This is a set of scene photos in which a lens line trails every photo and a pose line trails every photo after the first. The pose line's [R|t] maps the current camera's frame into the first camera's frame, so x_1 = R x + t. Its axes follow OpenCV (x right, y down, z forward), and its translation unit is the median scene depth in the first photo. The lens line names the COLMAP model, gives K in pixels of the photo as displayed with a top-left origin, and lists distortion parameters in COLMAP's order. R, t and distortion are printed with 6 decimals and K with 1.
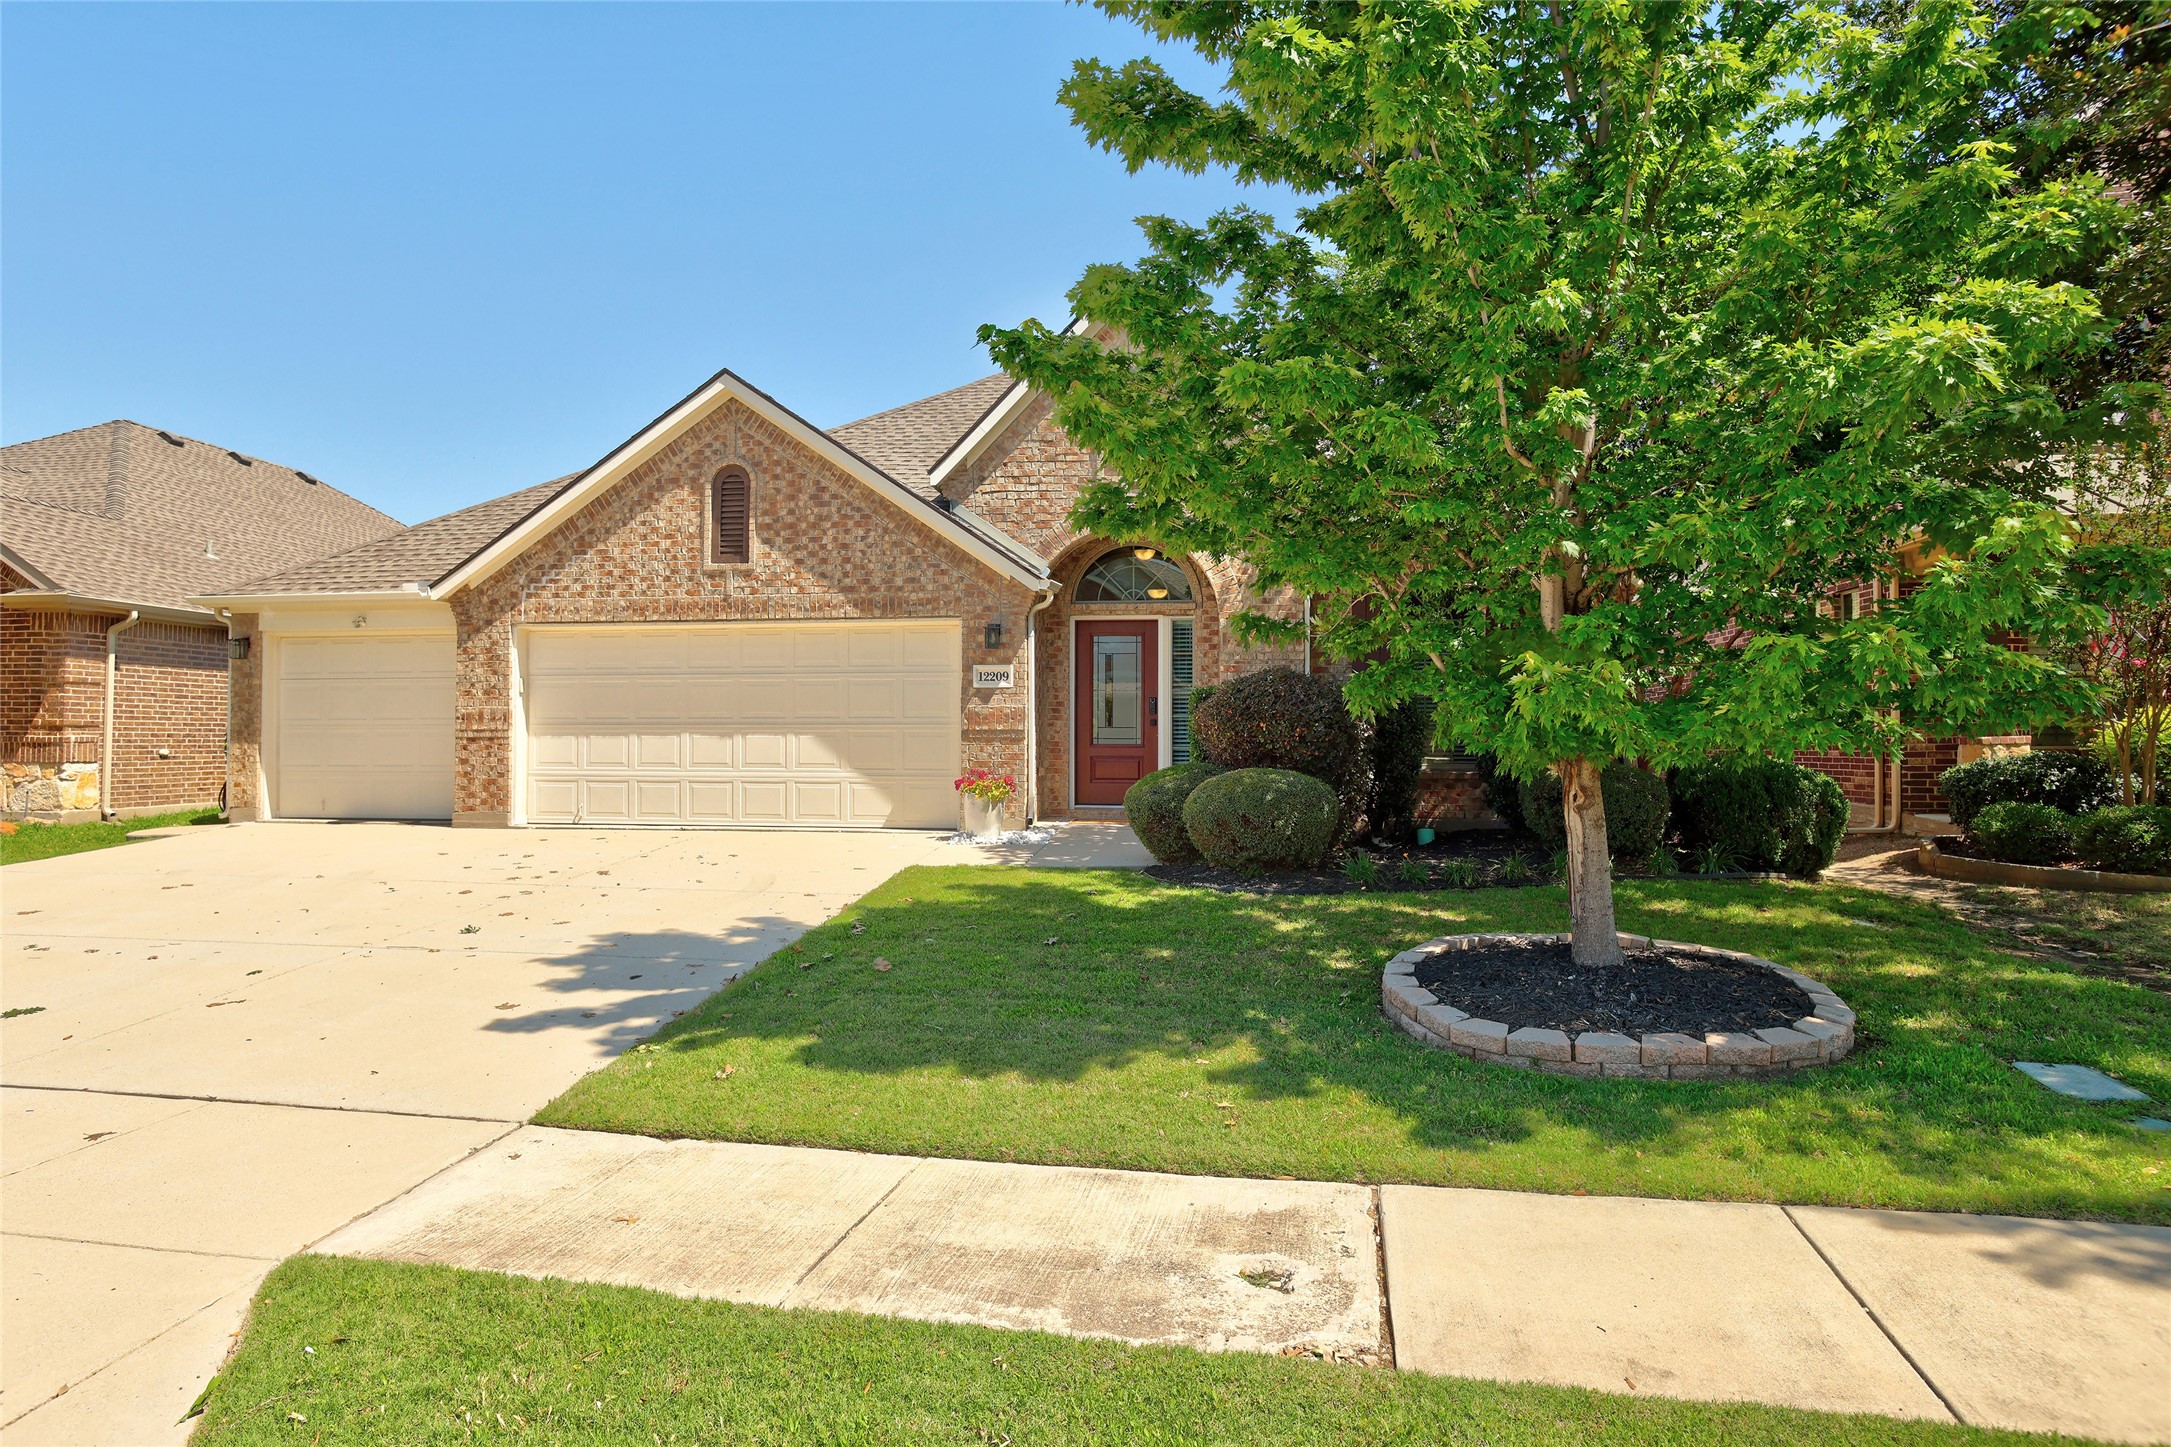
lens RADIAL K [[1238.9, 0, 1085.0], [0, 1238.9, 715.2], [0, 0, 1]] dist [-0.072852, 0.052201]
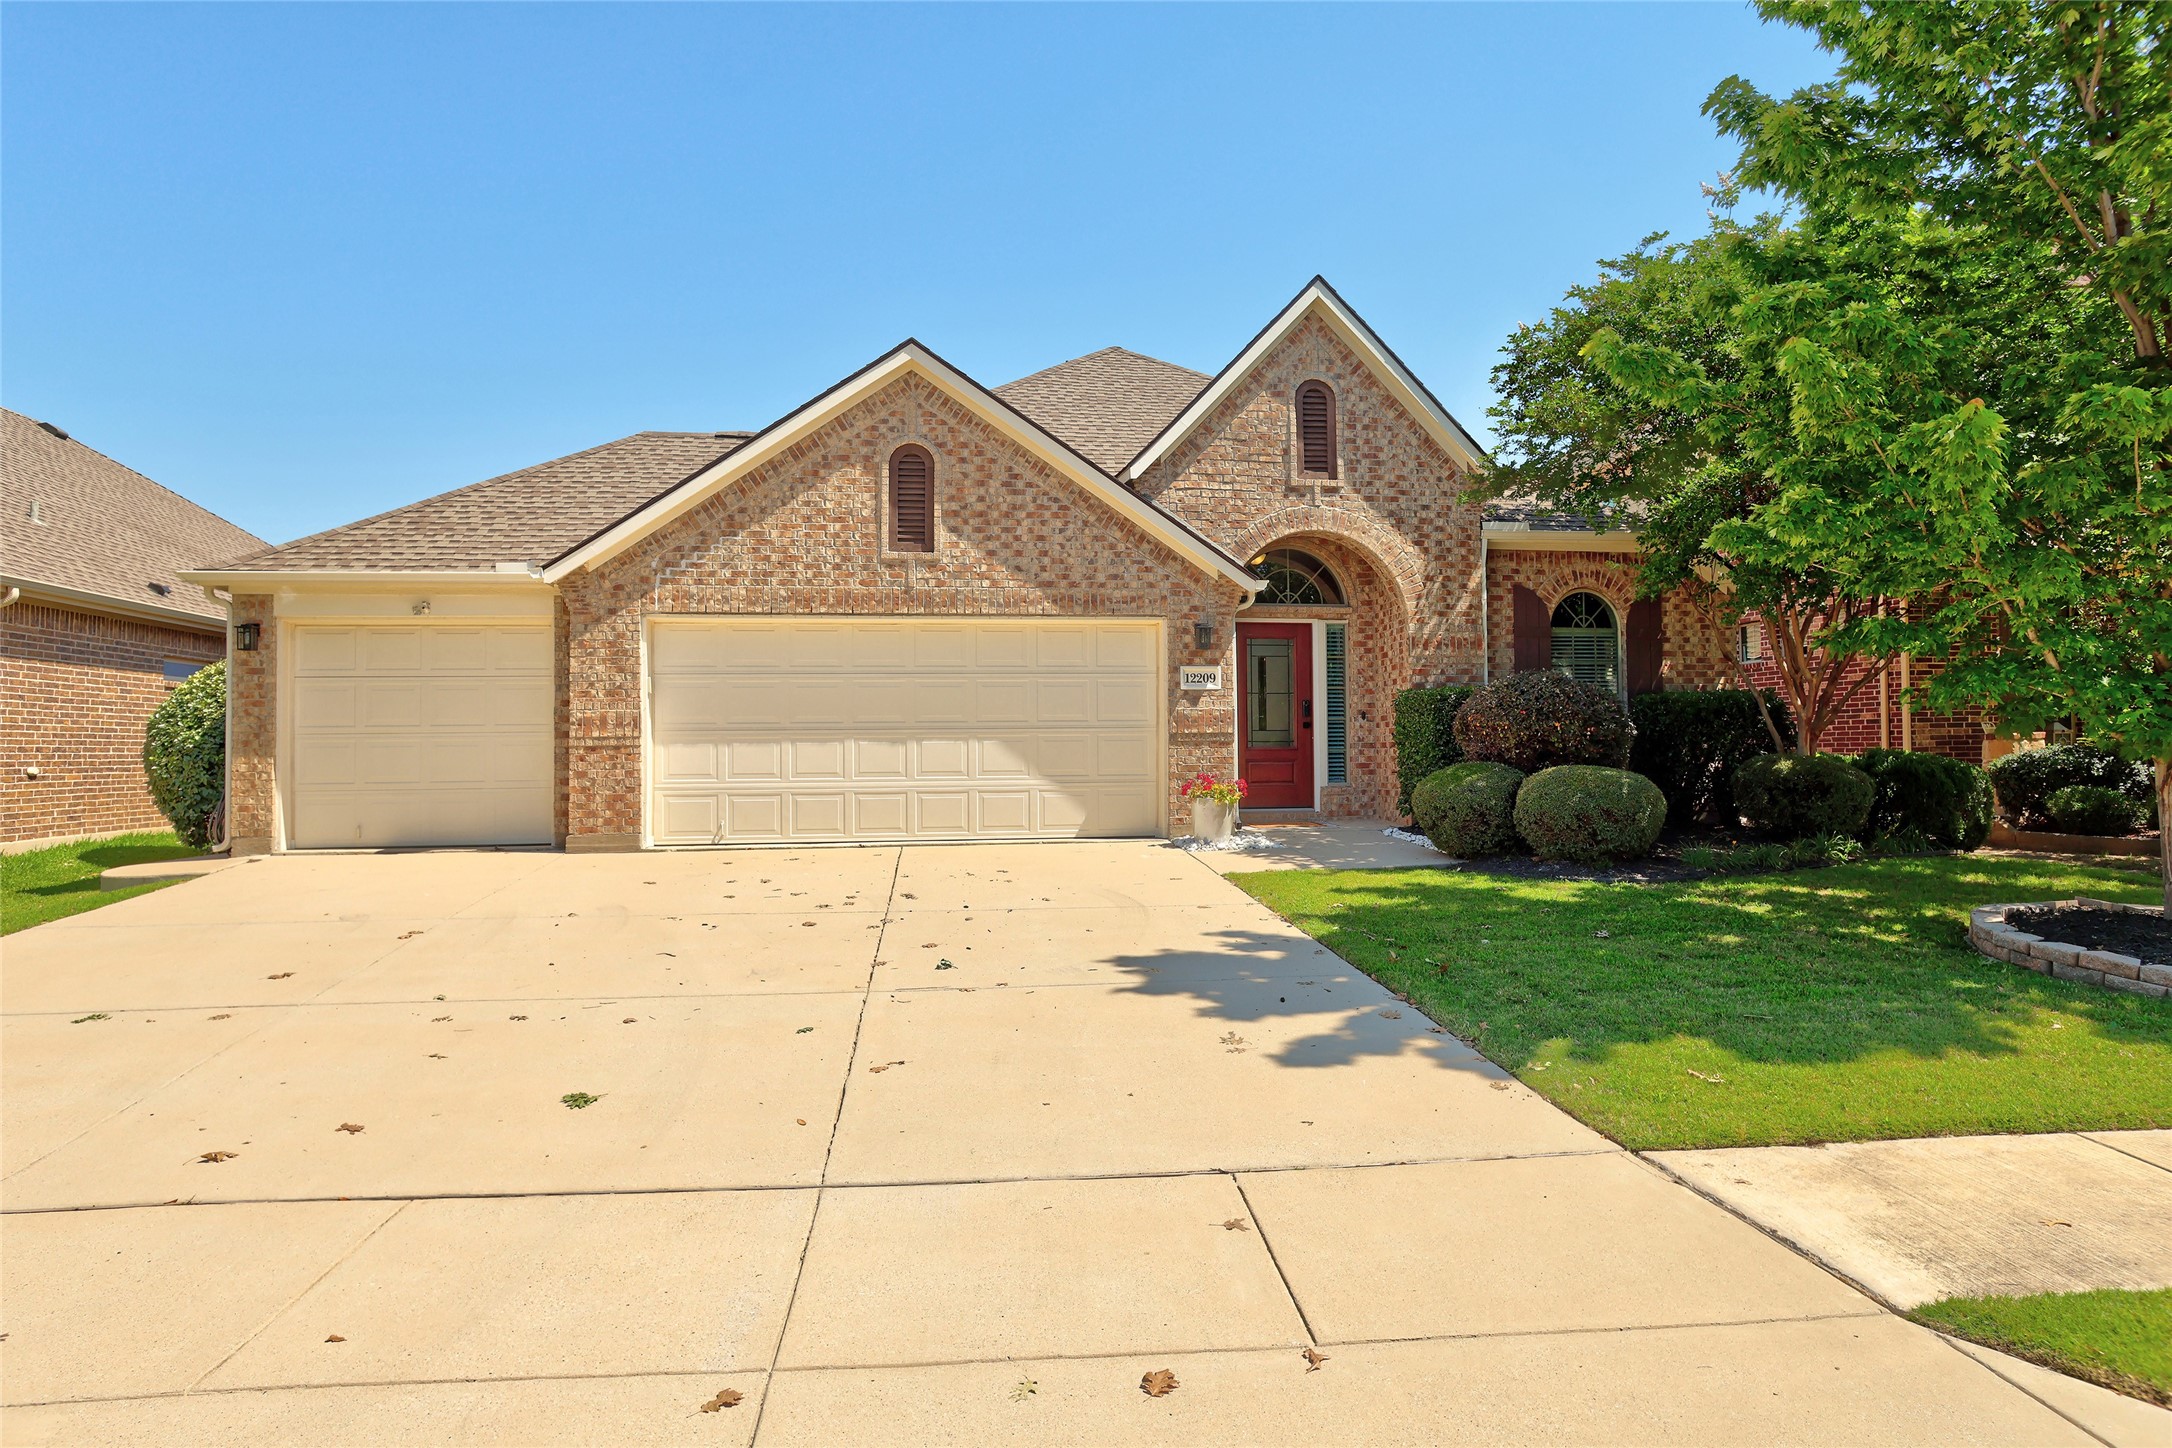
lens RADIAL K [[1239.4, 0, 1085.5], [0, 1239.4, 715.7], [0, 0, 1]] dist [-0.072852, 0.052201]
pose [[0.961625, -0.002010, 0.274361, -0.414568], [0.004477, 0.999955, -0.008365, 0.005711], [-0.274332, 0.009272, 0.961590, 0.087120]]
